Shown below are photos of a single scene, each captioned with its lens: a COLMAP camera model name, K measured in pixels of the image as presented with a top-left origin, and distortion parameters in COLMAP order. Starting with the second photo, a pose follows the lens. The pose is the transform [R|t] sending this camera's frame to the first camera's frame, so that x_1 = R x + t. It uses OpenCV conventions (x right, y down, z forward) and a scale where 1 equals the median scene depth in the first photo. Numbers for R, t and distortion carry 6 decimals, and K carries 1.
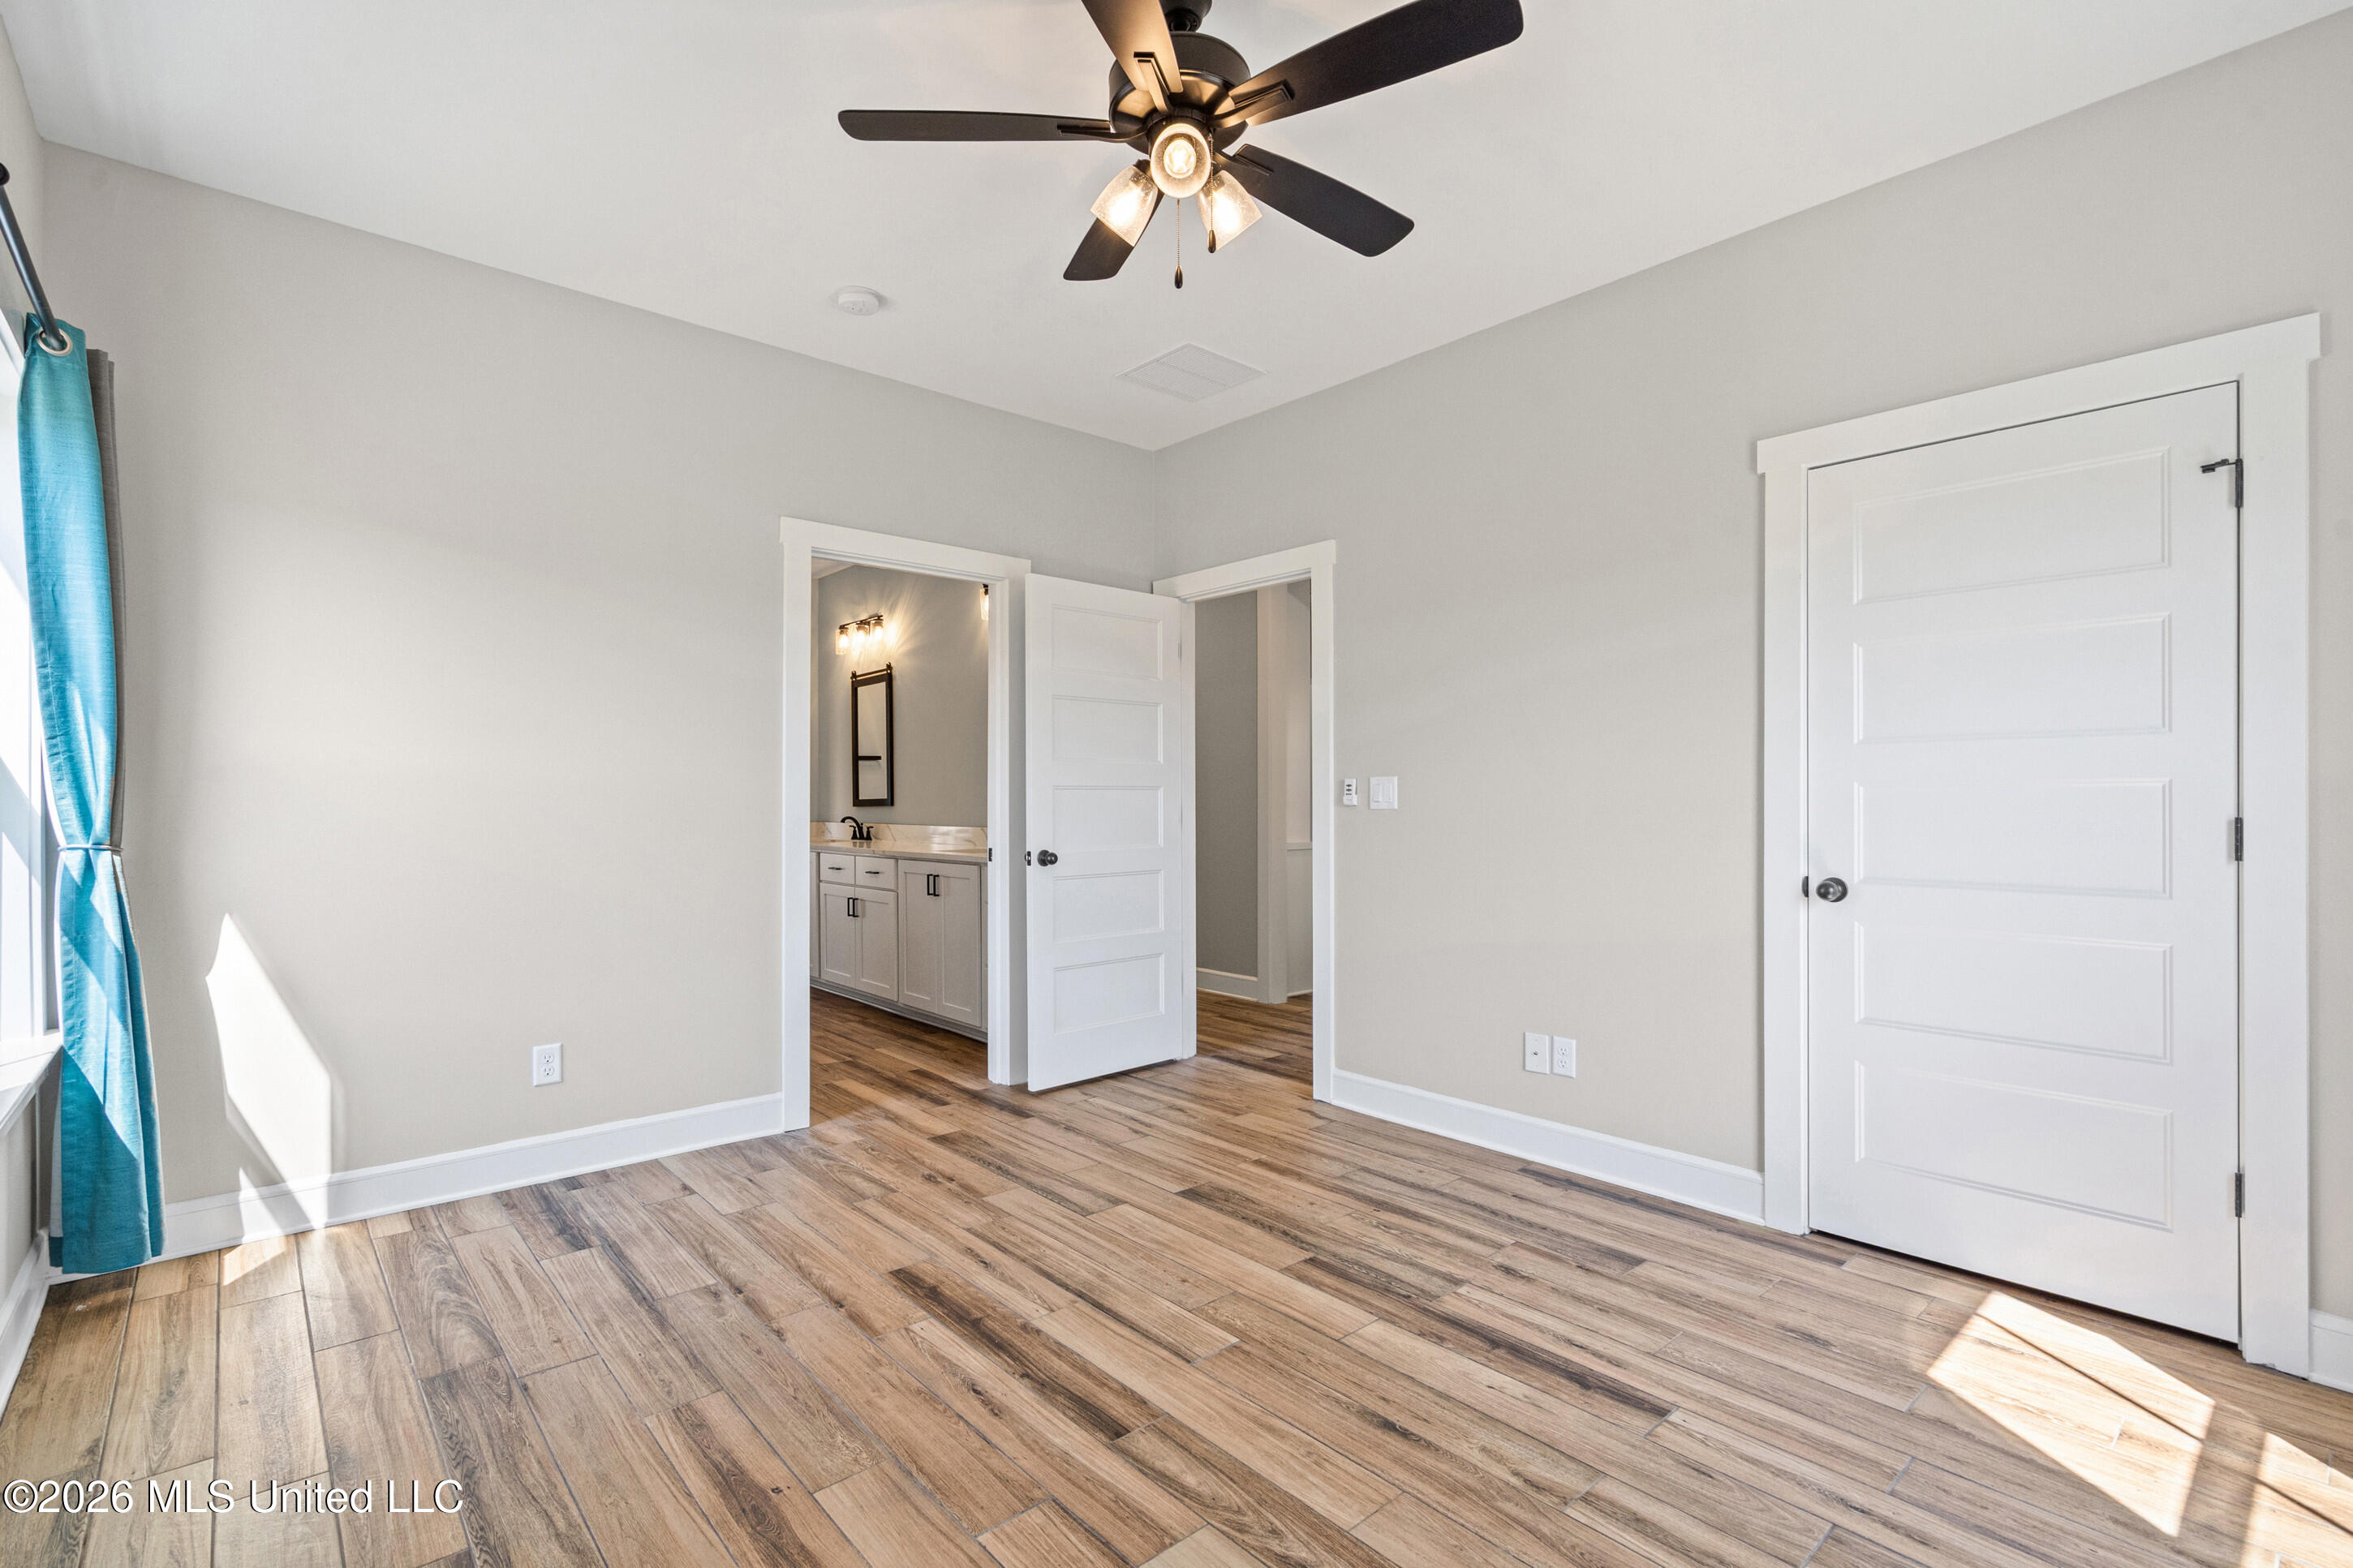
lens RADIAL K [[1065.7, 0, 1176.3], [0, 1065.7, 804.4], [0, 0, 1]] dist [-0.013993, -0.002052]
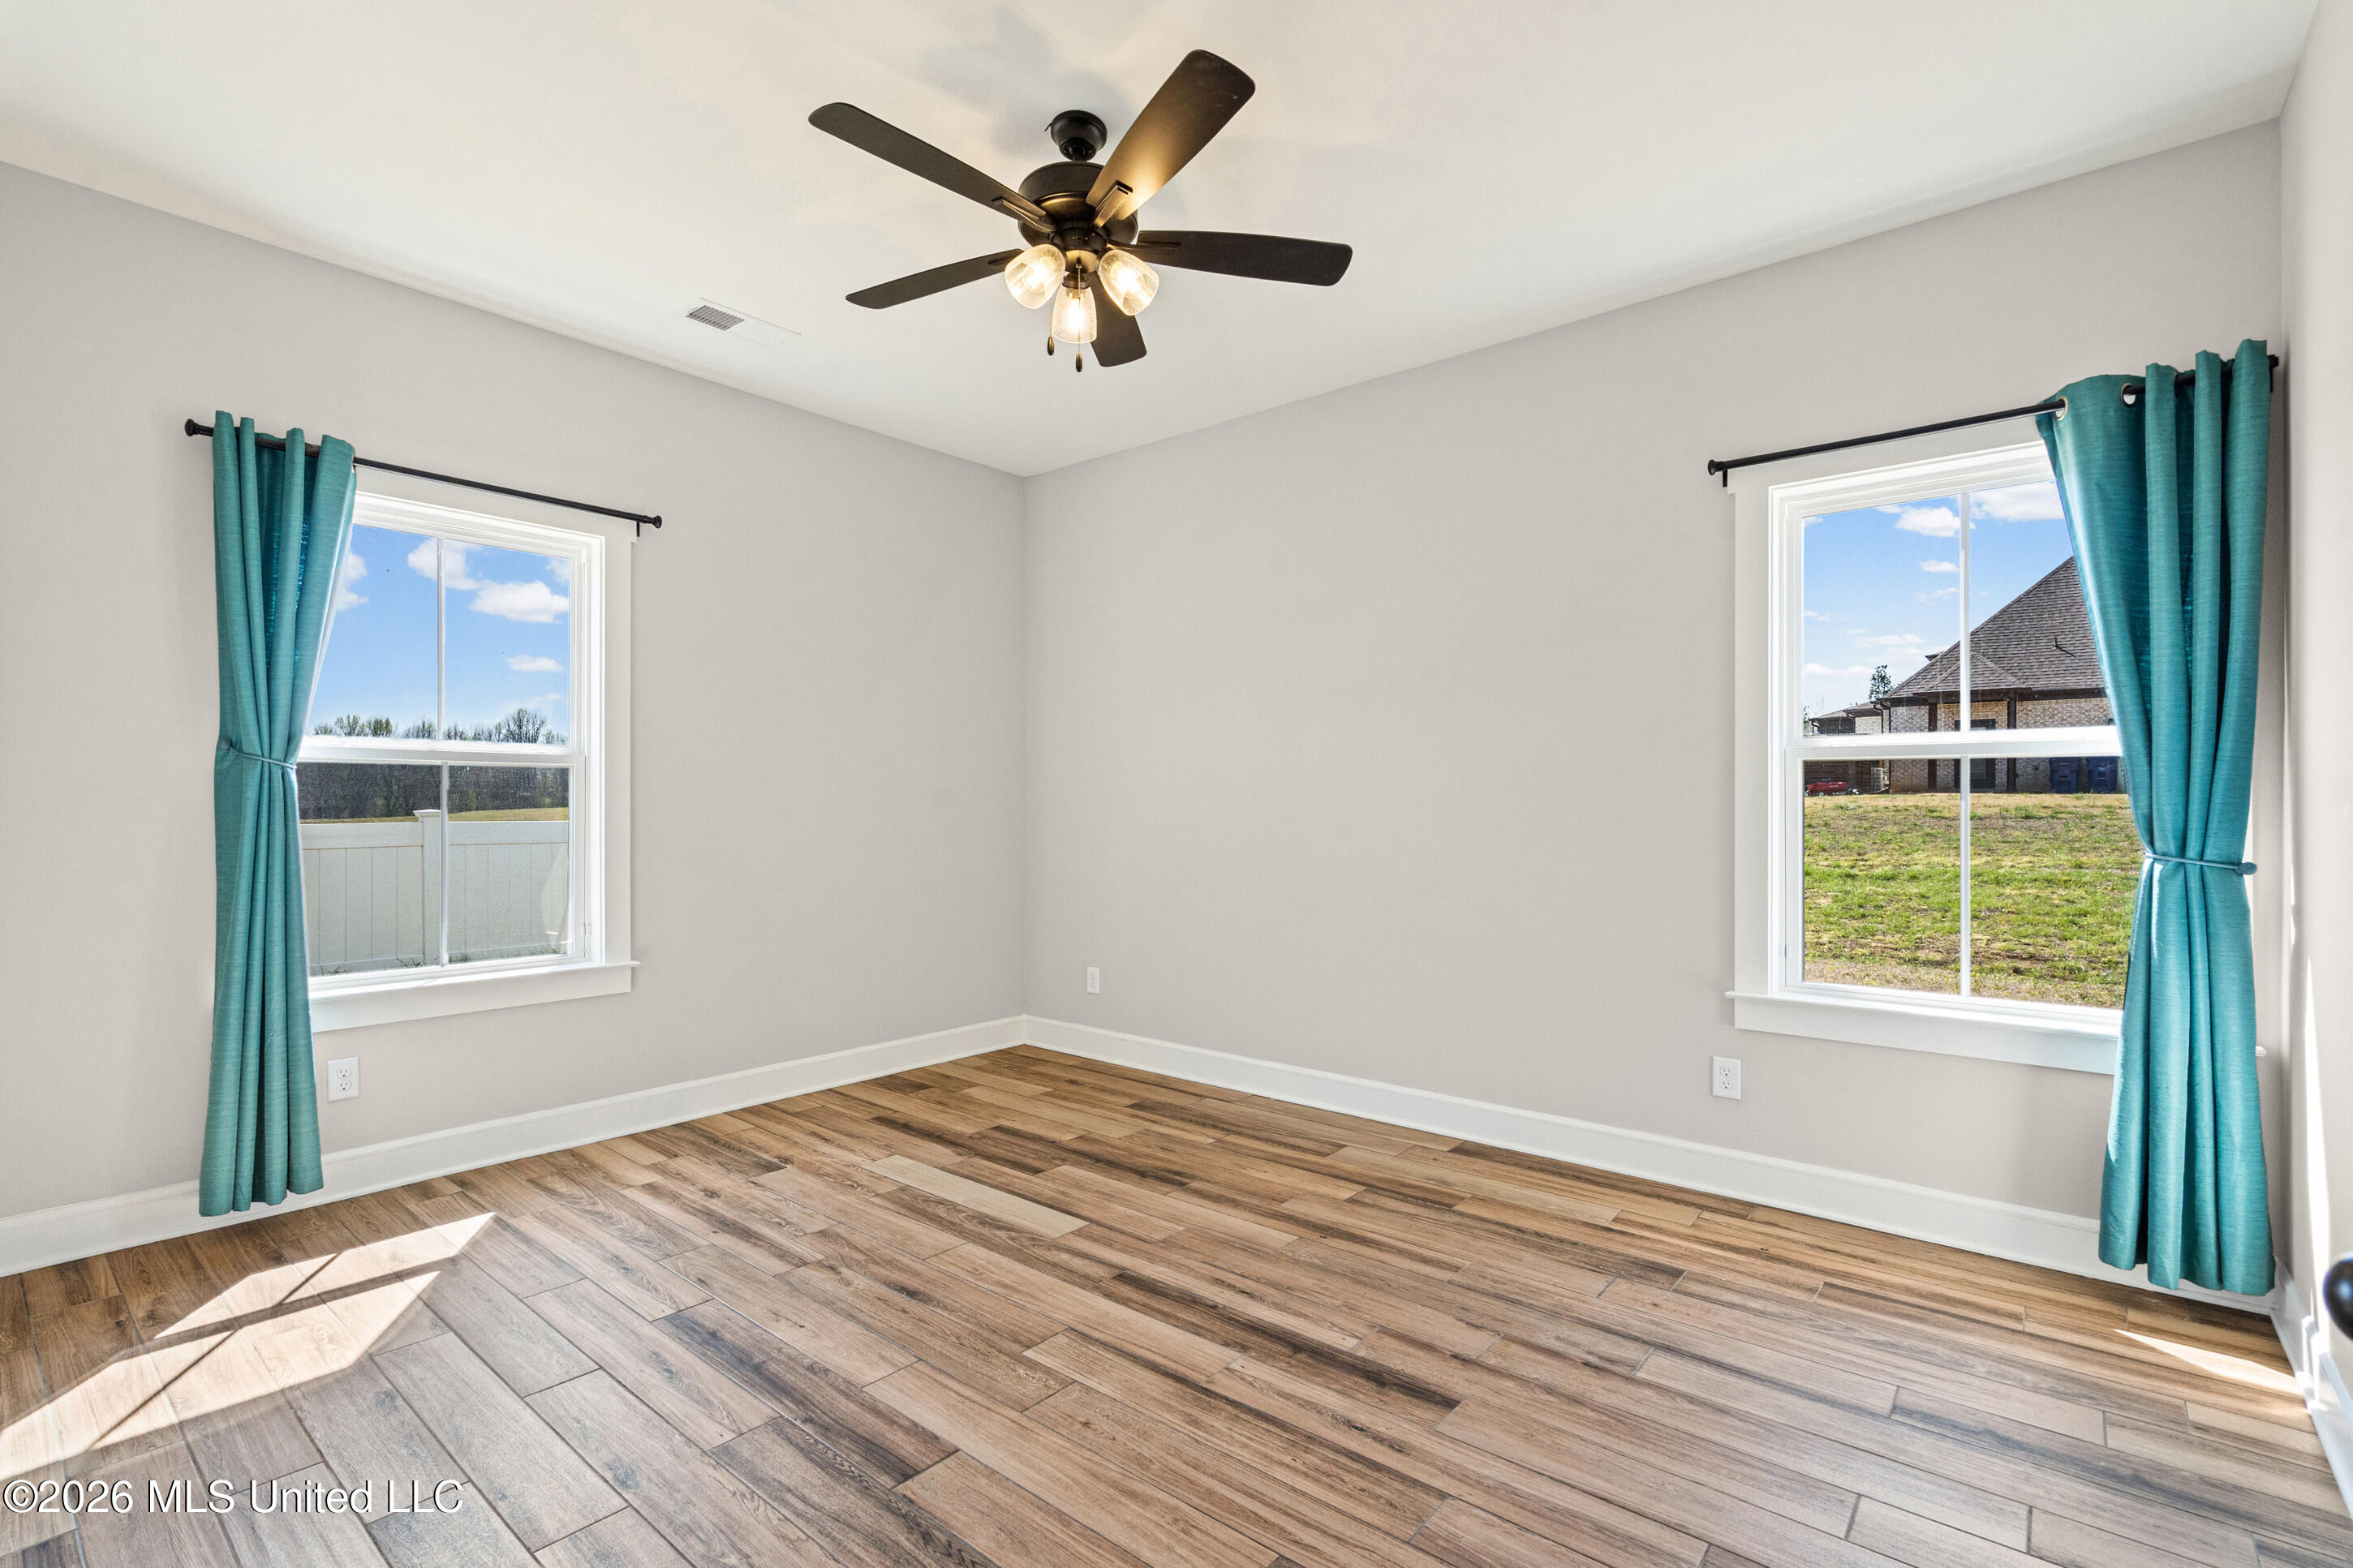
lens RADIAL K [[1065.7, 0, 1171.9], [0, 1065.7, 785.8], [0, 0, 1]] dist [-0.013993, -0.002052]
pose [[-0.989354, -0.005001, -0.145445, 0.067550], [-0.002979, 0.999896, -0.014116, -0.009628], [0.145500, -0.013533, -0.989266, 1.987447]]
